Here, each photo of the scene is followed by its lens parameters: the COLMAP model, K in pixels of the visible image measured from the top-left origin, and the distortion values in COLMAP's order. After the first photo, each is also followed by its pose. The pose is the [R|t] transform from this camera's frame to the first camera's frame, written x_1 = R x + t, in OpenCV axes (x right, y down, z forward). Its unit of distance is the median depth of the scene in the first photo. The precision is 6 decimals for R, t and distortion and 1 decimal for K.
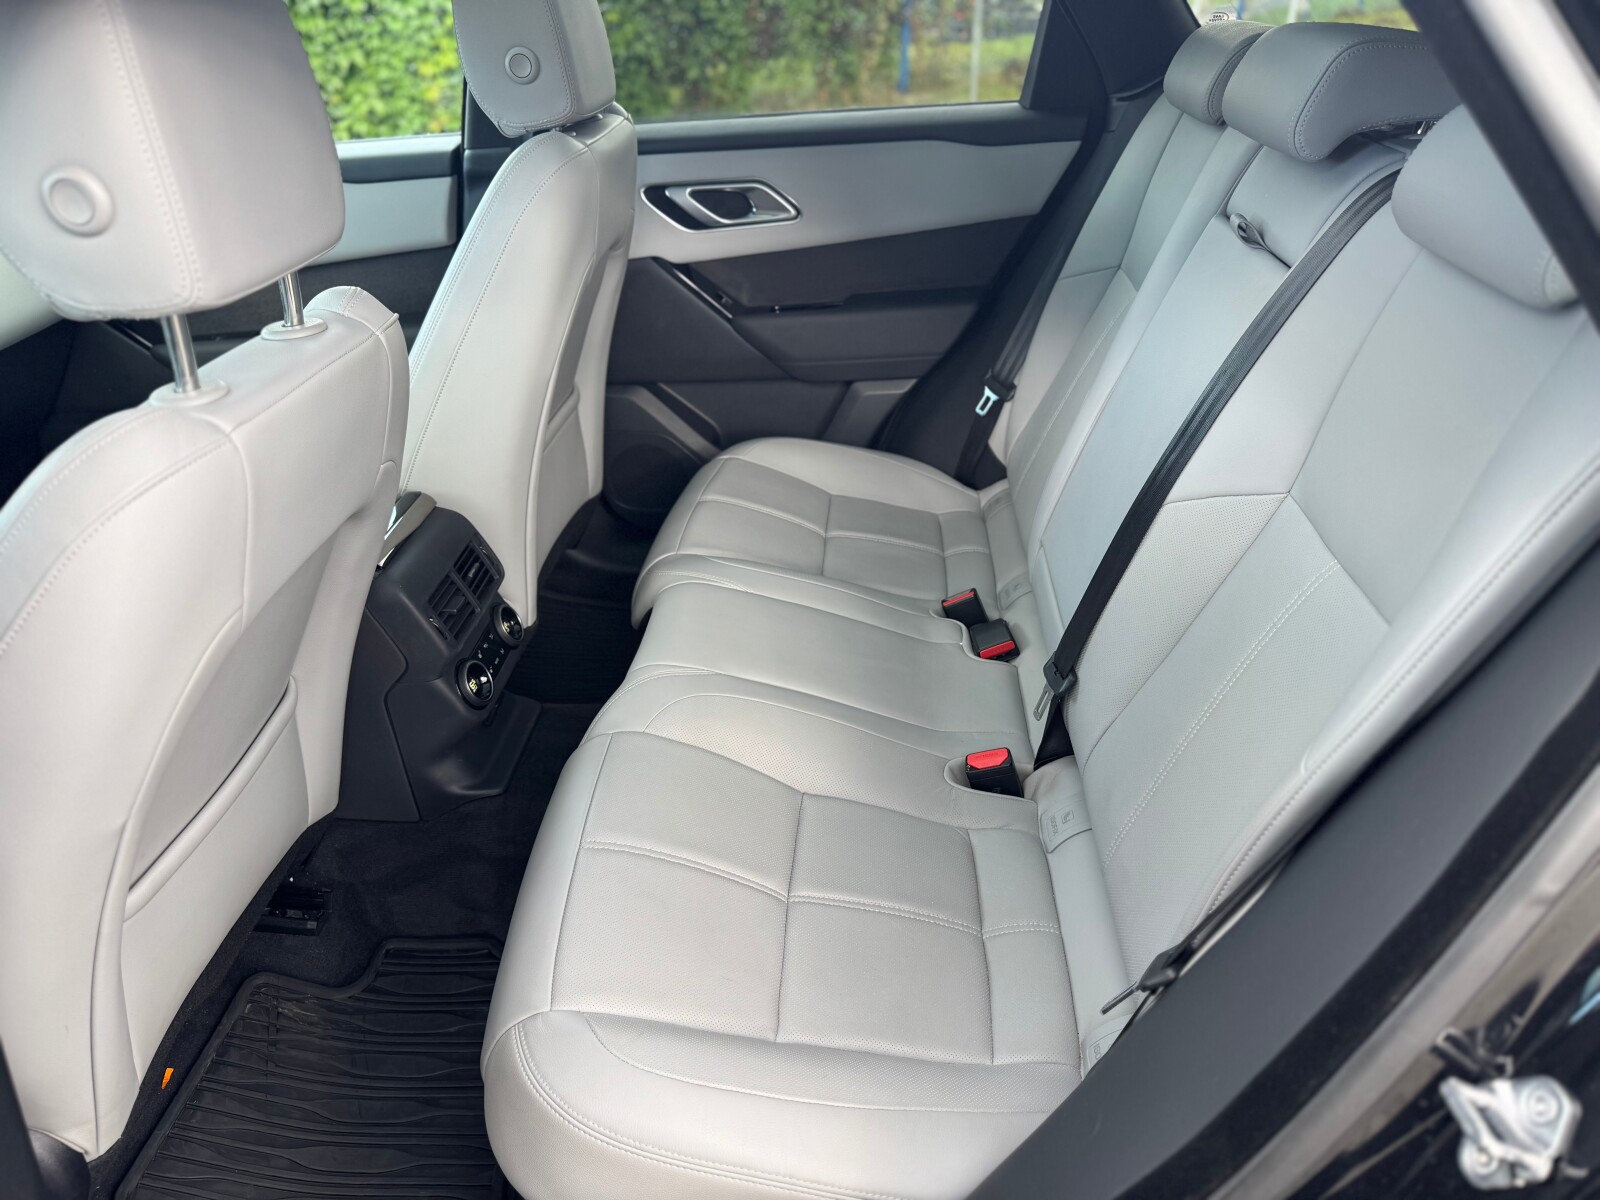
lens RADIAL K [[1119.4, 0, 798.3], [0, 1119.4, 604.0], [0, 0, 1]] dist [0.062008, -0.084081]
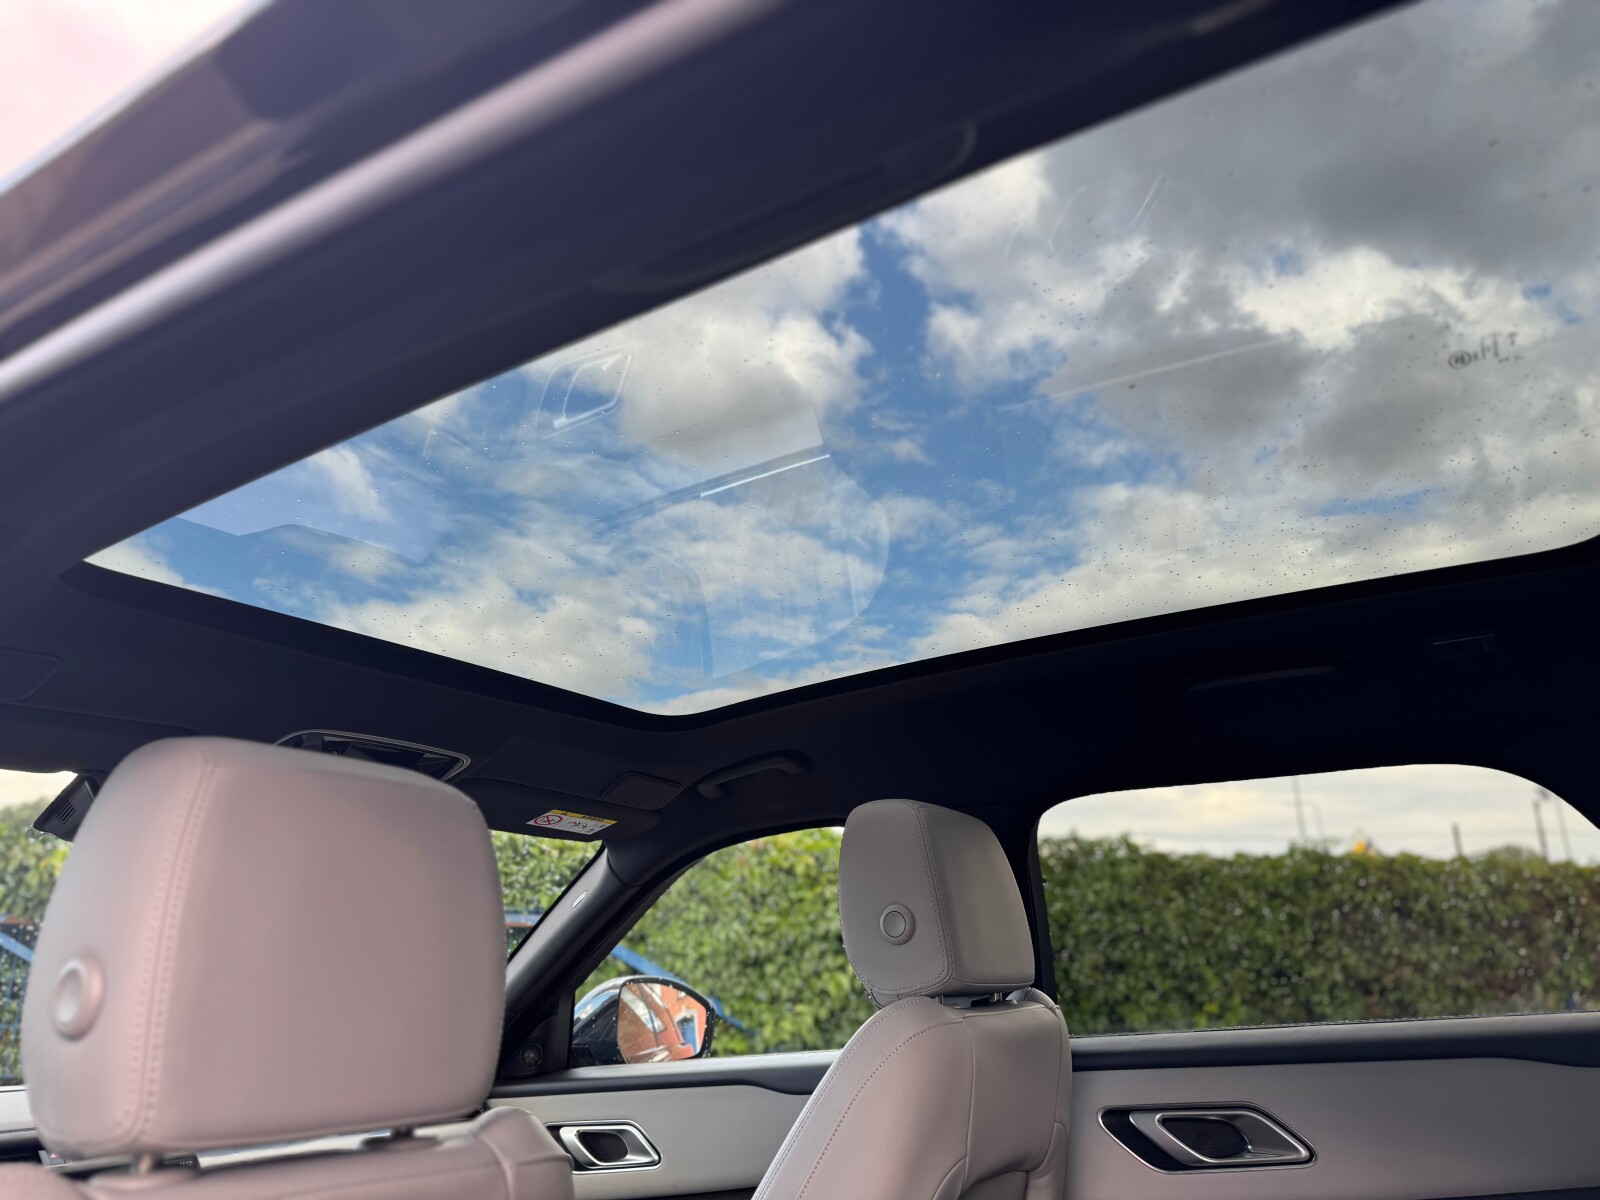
lens RADIAL K [[1119.4, 0, 793.8], [0, 1119.4, 594.0], [0, 0, 1]] dist [0.062008, -0.084081]
pose [[0.880789, -0.157371, -0.446594, 0.088184], [-0.226529, 0.688179, -0.689271, -0.017519], [0.415808, 0.708268, 0.570491, 0.189590]]
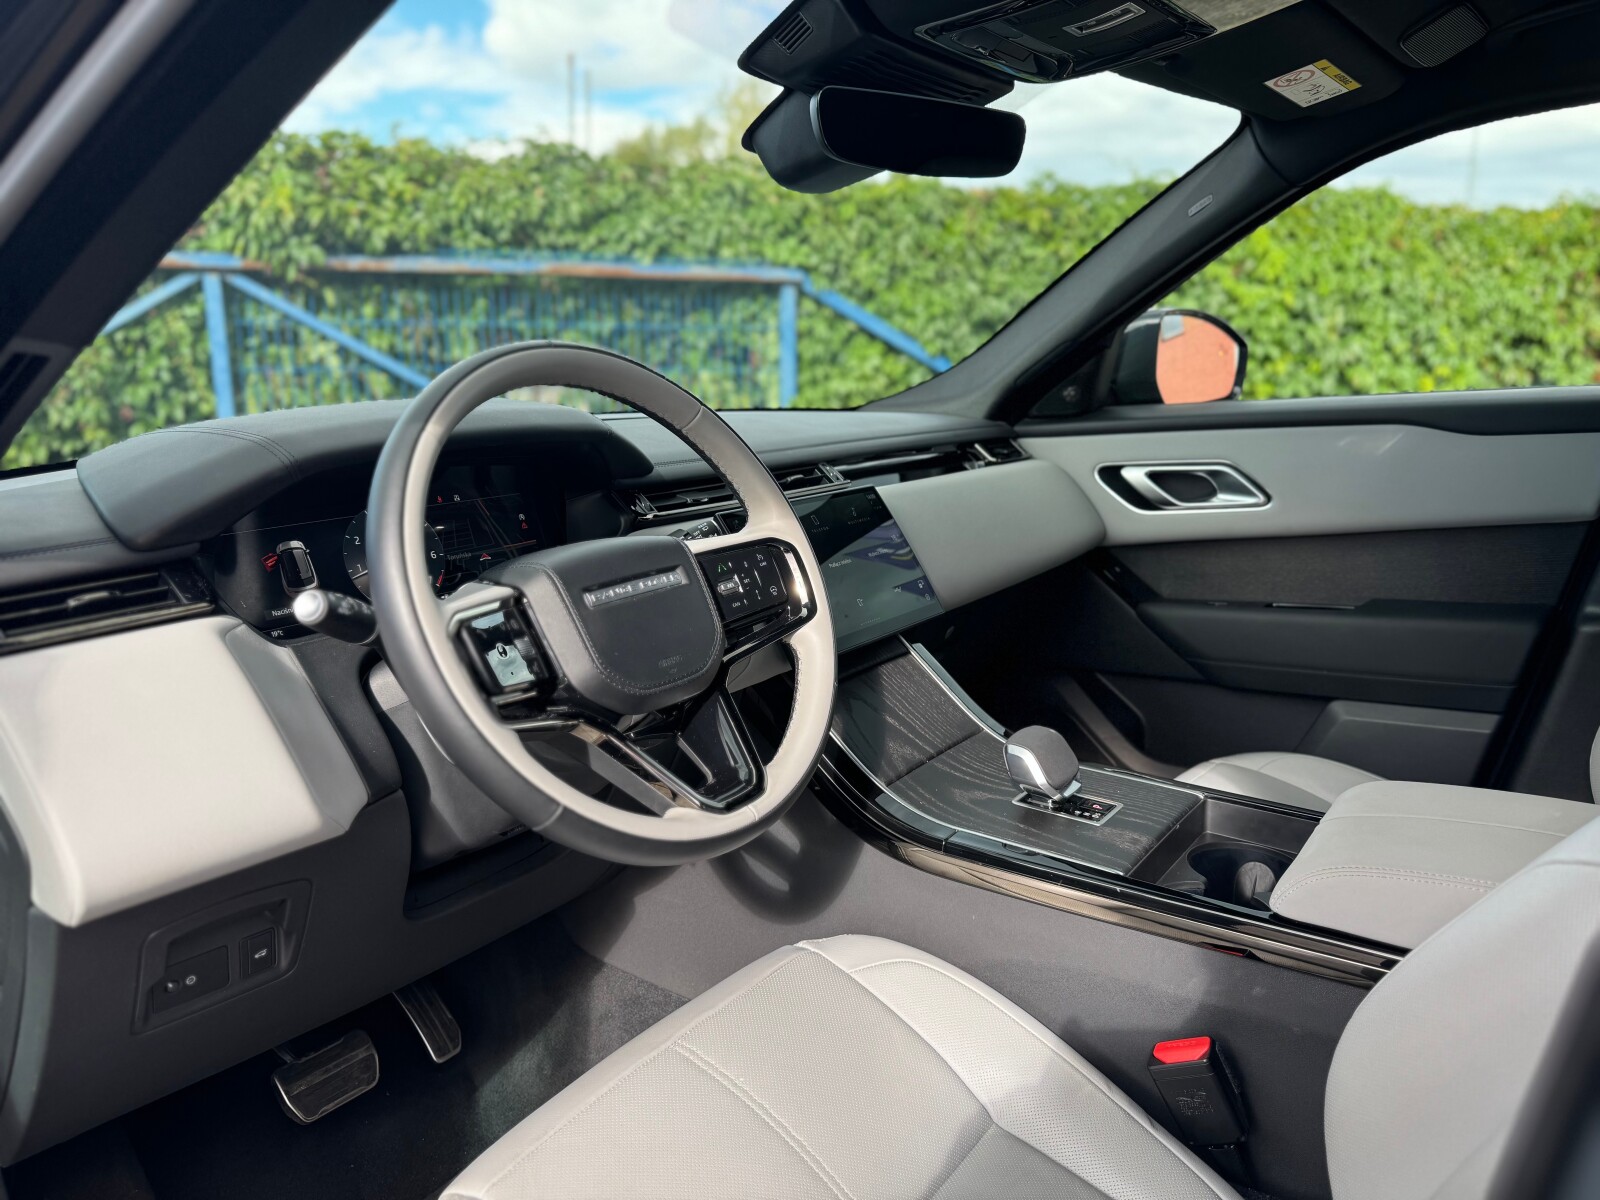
lens RADIAL K [[1119.4, 0, 811.0], [0, 1119.4, 593.4], [0, 0, 1]] dist [0.062008, -0.084081]
pose [[0.850538, 0.117043, -0.512724, -0.389429], [-0.261855, 0.939730, -0.219863, 0.026386], [0.456089, 0.321261, 0.829924, 0.178528]]
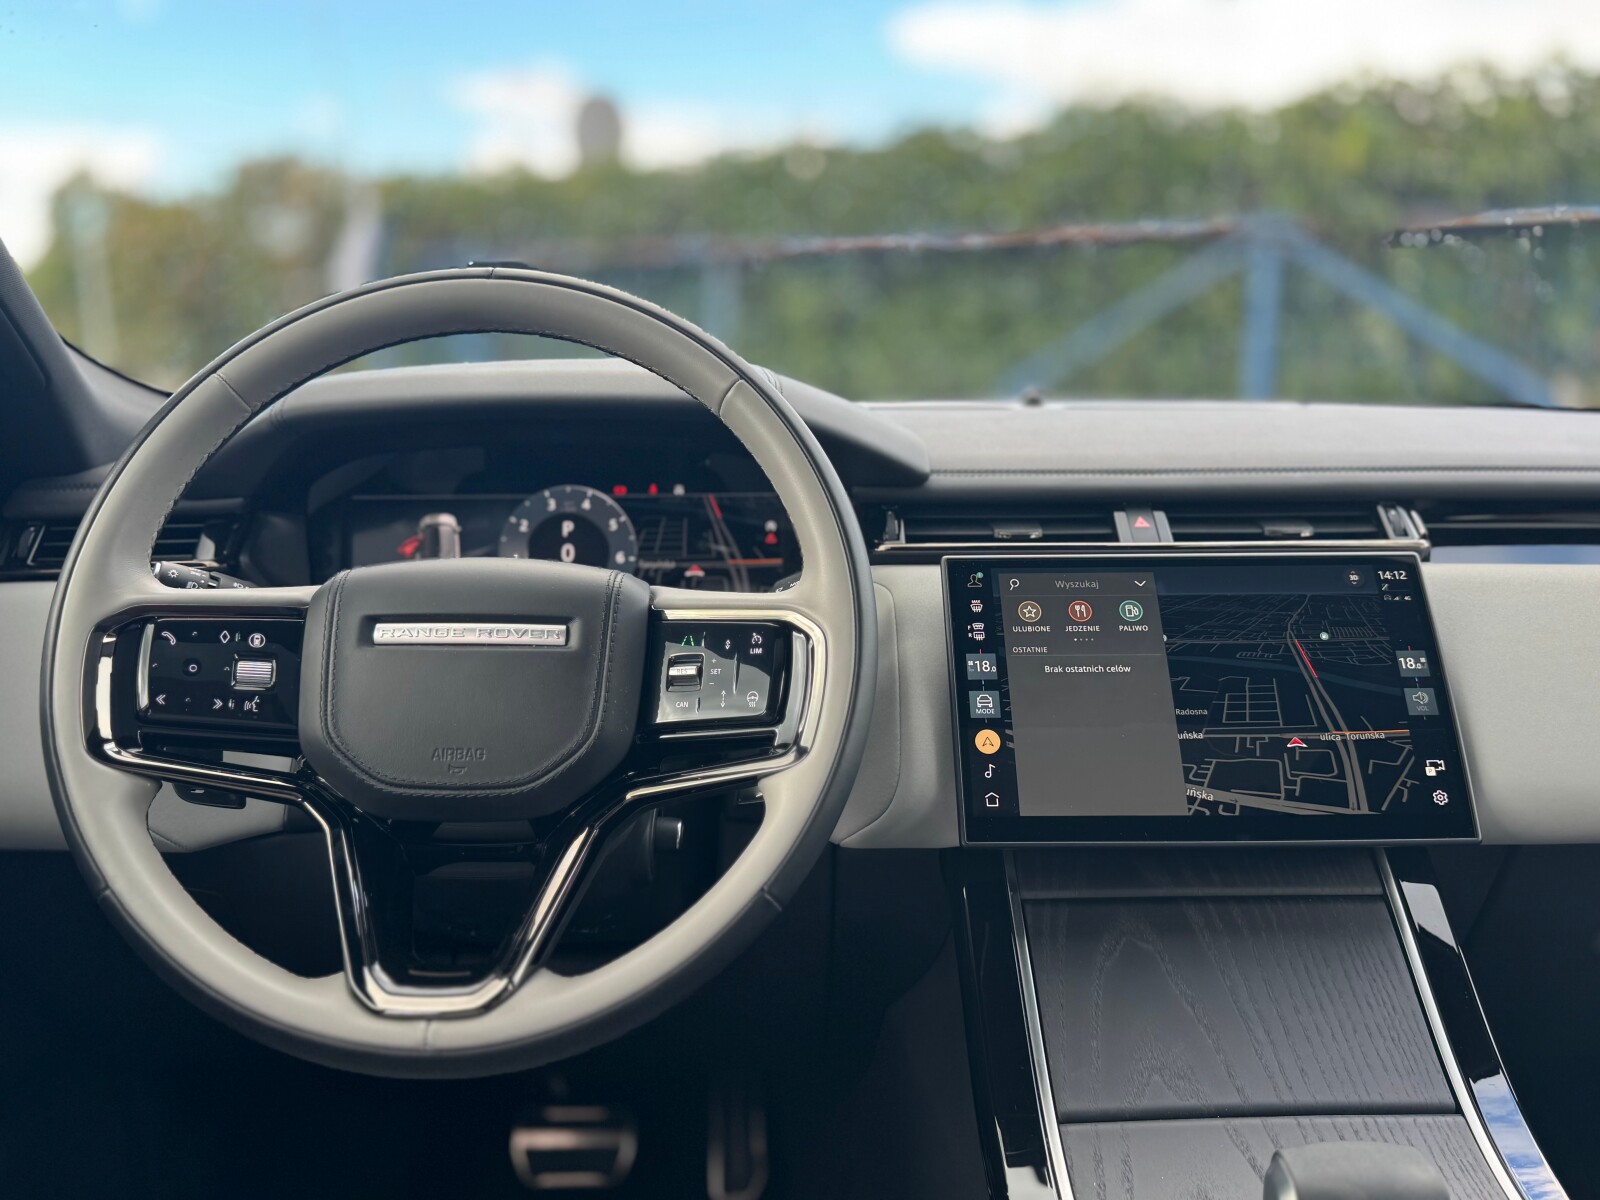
lens RADIAL K [[1315.8, 0, 799.5], [0, 1315.8, 578.7], [0, 0, 1]] dist [0.061940, -0.086429]
pose [[0.094071, 0.189221, -0.977418, -0.328383], [-0.489965, 0.863444, 0.120000, -0.151921], [0.866652, 0.467612, 0.173937, 0.521746]]
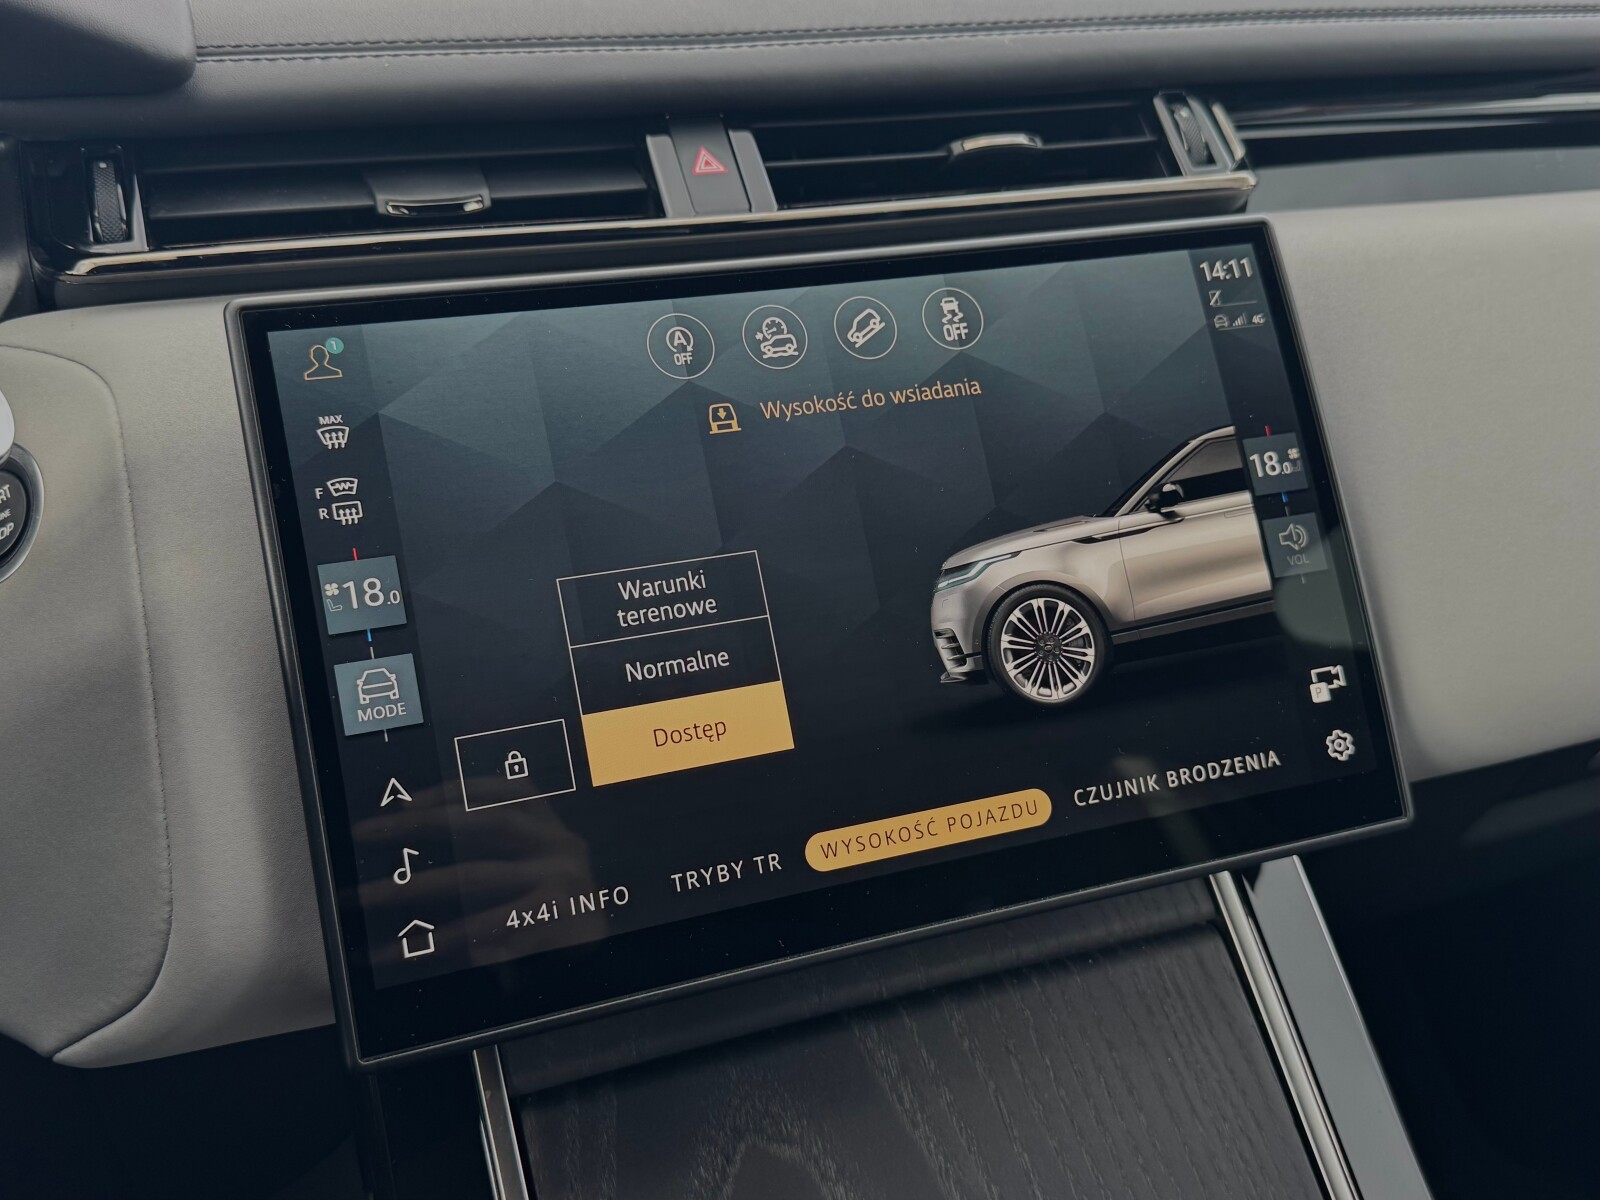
lens RADIAL K [[1633.4, 0, 792.8], [0, 1633.4, 586.5], [0, 0, 1]] dist [-0.017071, 0.000000]
pose [[0.428864, 0.418490, -0.800588, -0.537733], [-0.467570, 0.861113, 0.199657, -0.172198], [0.772951, 0.288706, 0.564974, 0.583157]]
